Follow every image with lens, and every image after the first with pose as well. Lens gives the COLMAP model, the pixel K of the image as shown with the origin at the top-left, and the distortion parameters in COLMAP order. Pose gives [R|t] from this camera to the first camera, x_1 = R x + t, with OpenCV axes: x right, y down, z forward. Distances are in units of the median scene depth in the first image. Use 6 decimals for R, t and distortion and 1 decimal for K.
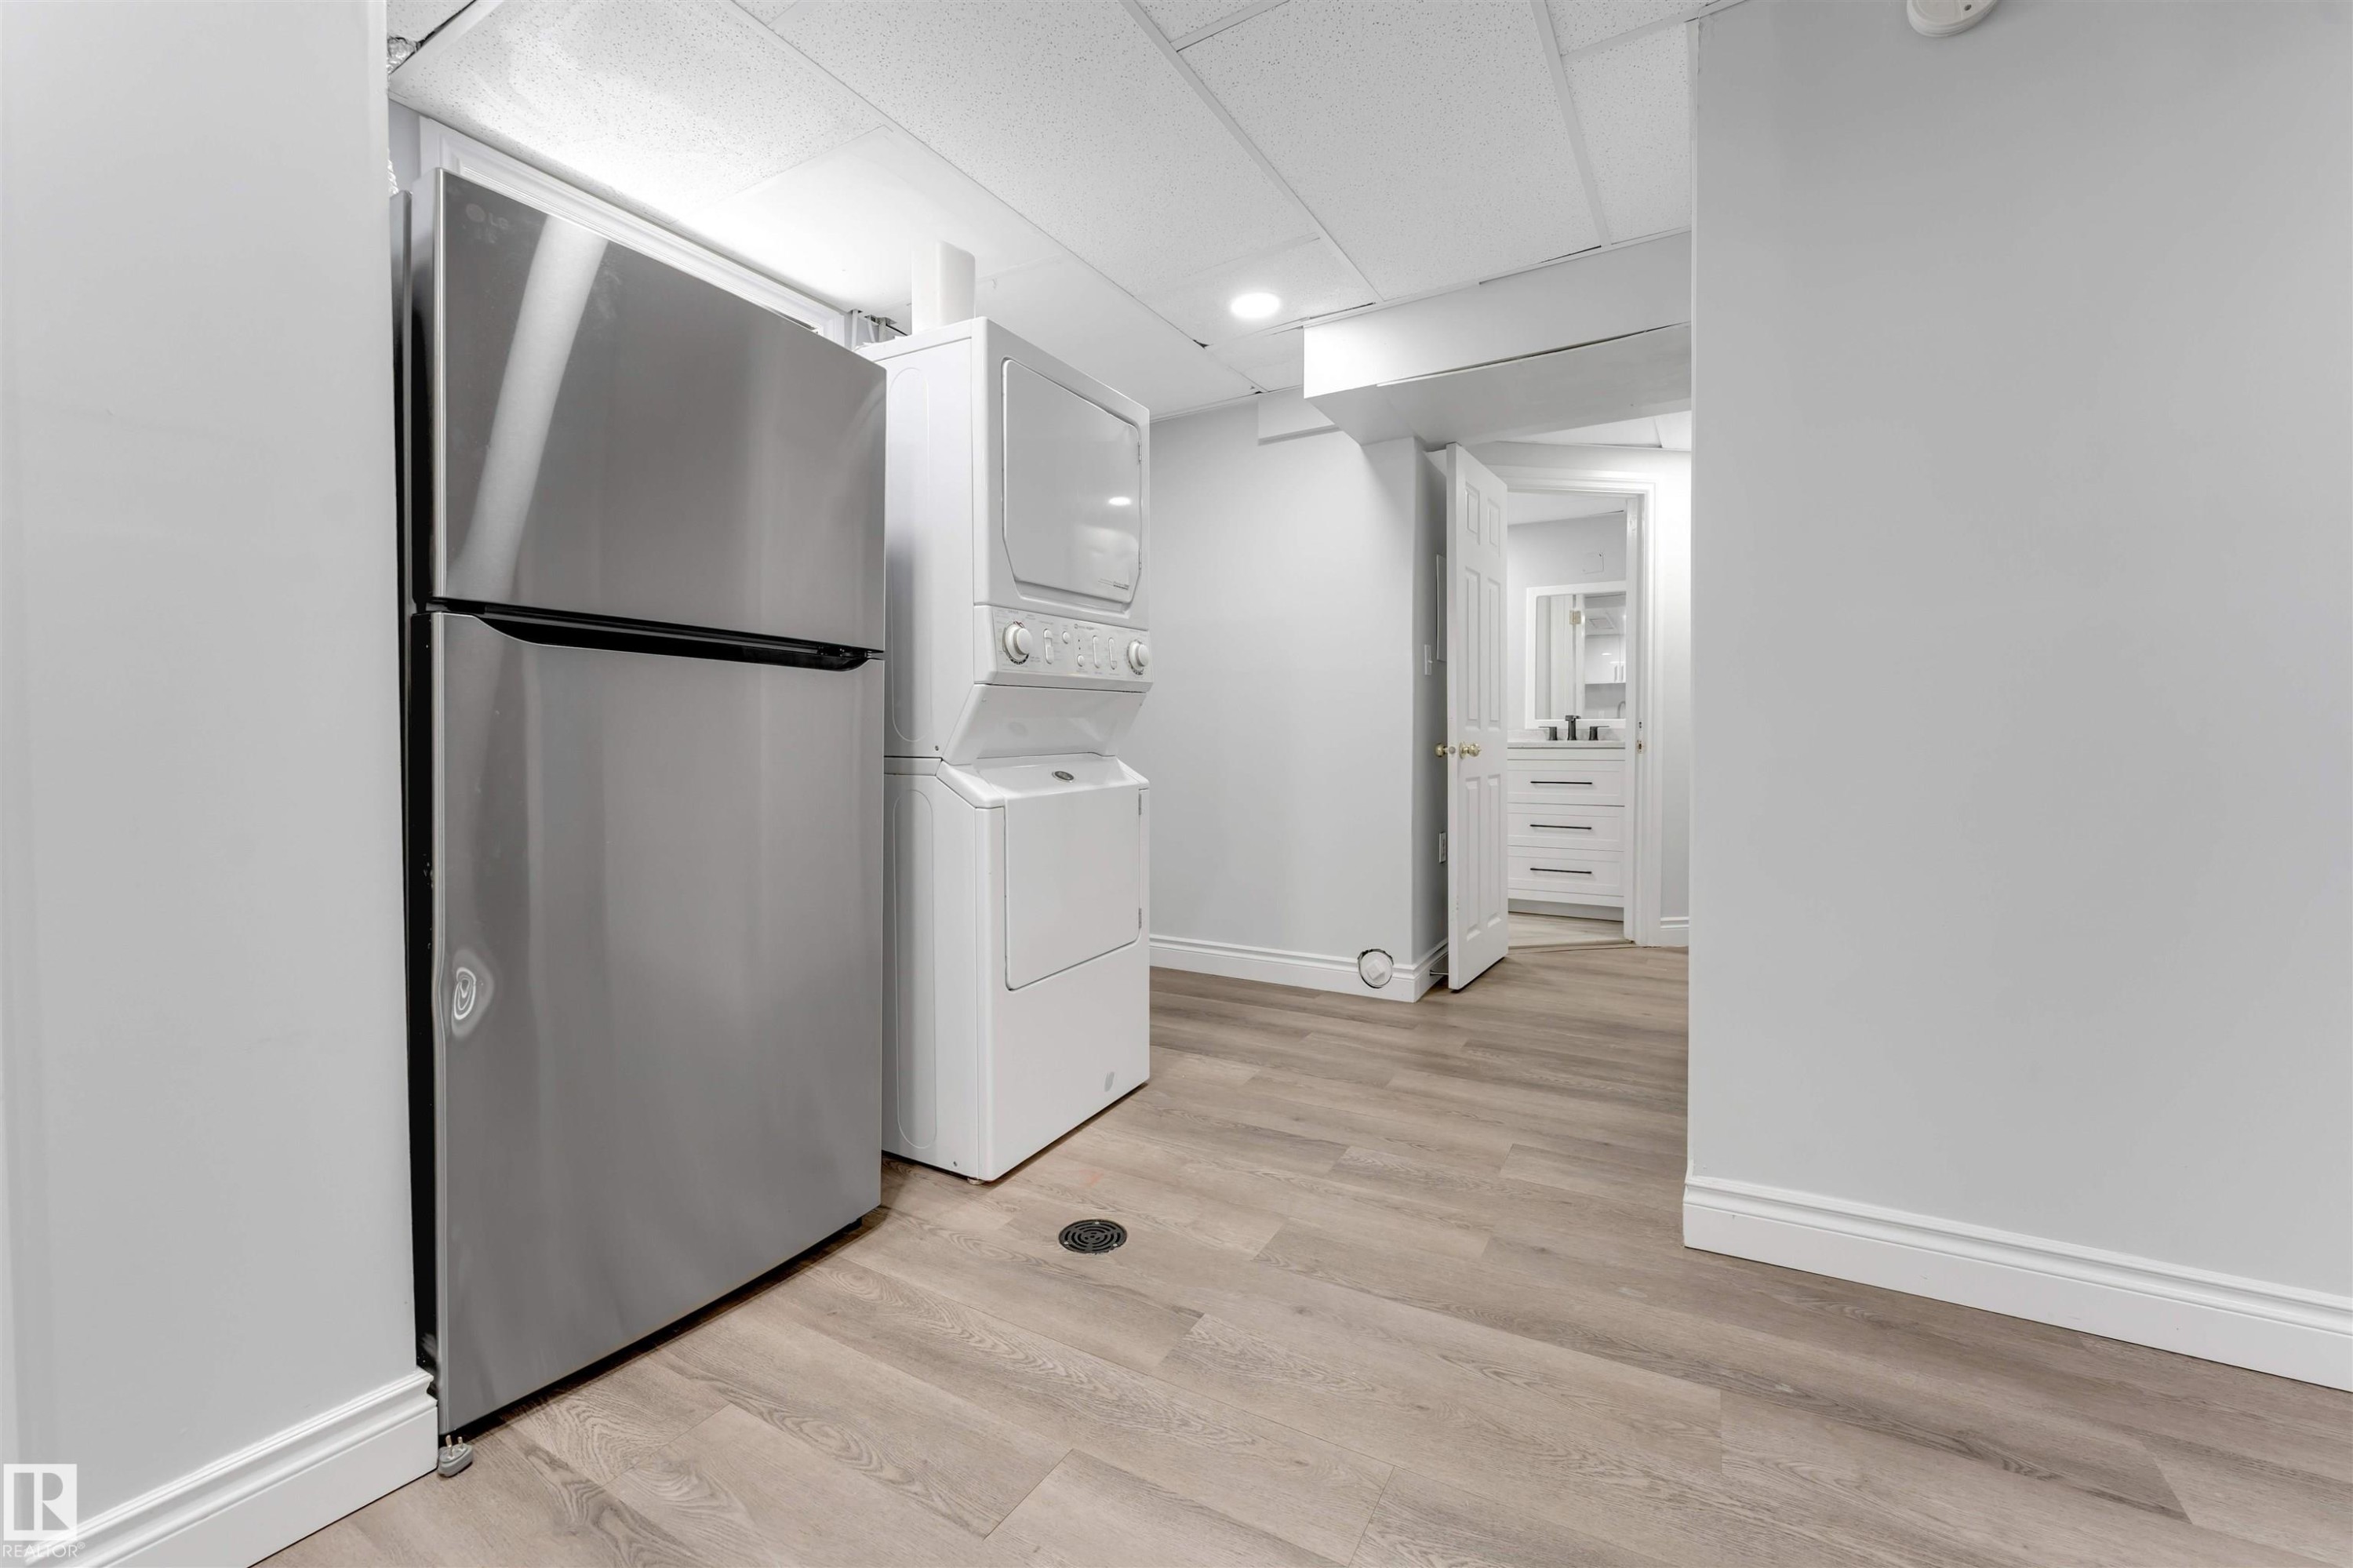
lens RADIAL K [[973.7, 0, 1183.7], [0, 973.7, 764.2], [0, 0, 1]] dist [-0.000681, -0.000048]
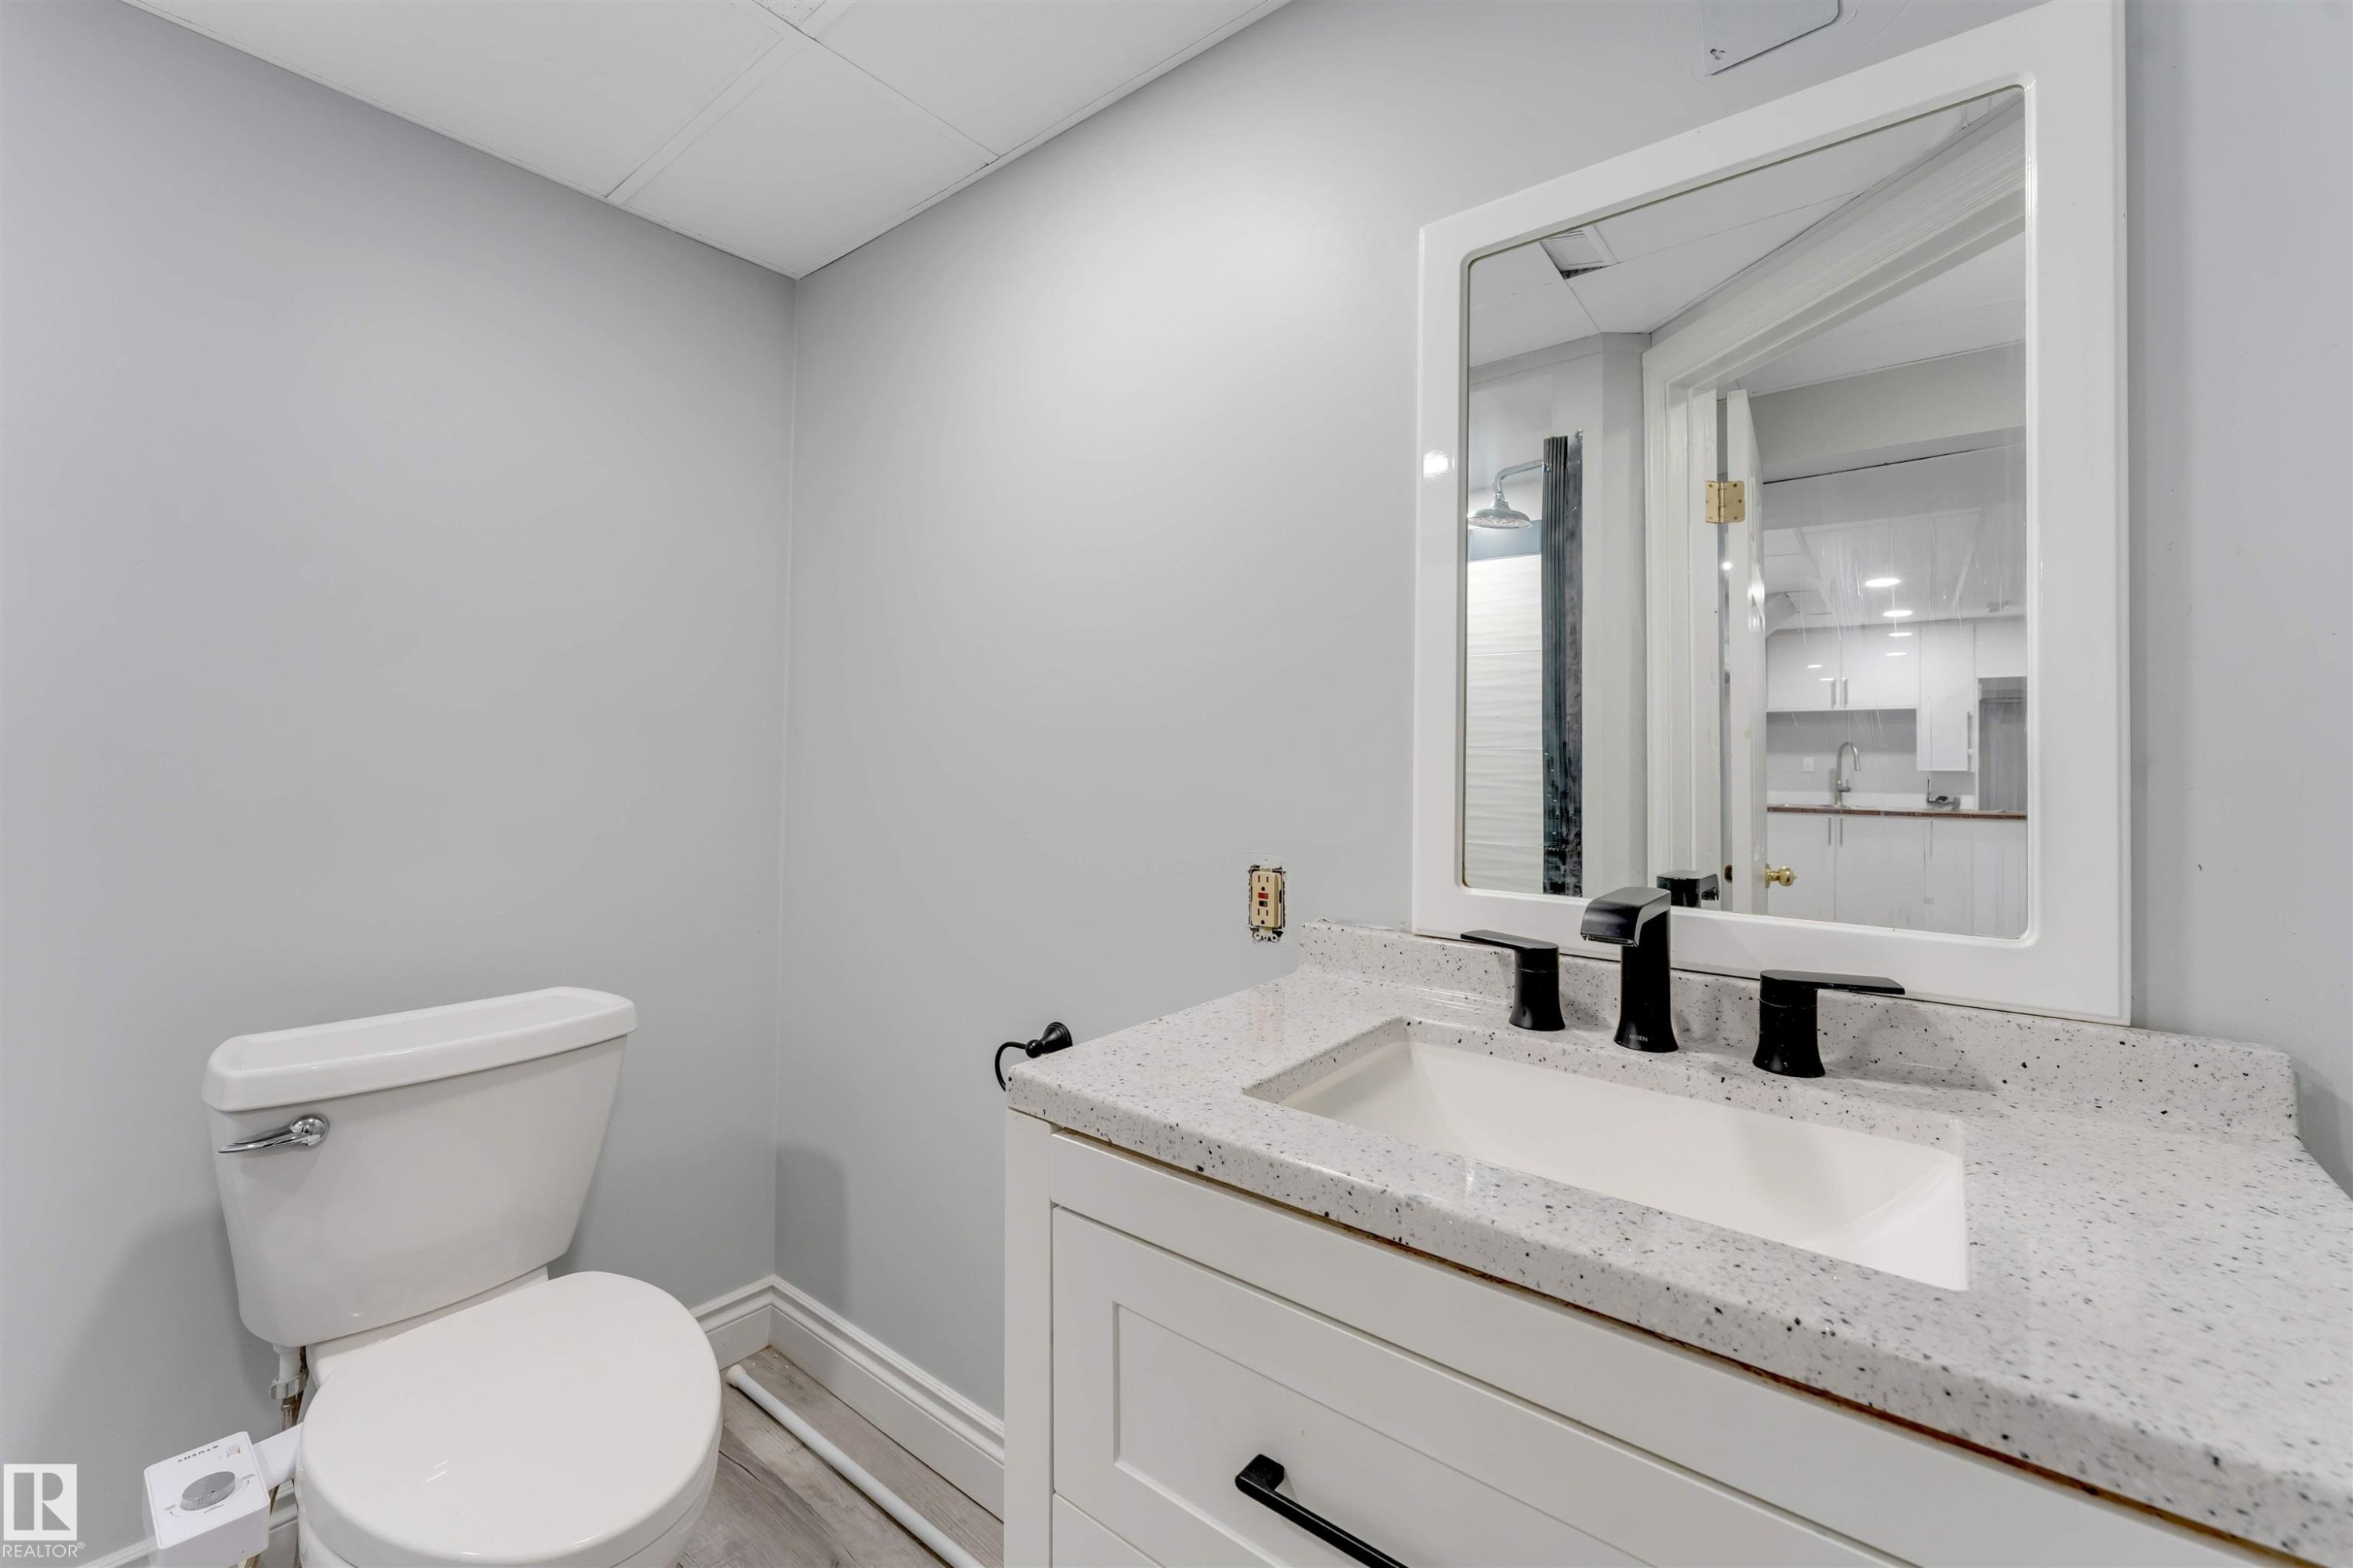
lens RADIAL K [[973.7, 0, 1162.7], [0, 973.7, 773.3], [0, 0, 1]] dist [-0.000681, -0.000048]
pose [[0.986005, -0.001933, -0.166706, 0.345837], [-0.002585, 0.999635, -0.026882, -0.065071], [0.166697, 0.026936, 0.985640, 0.823811]]
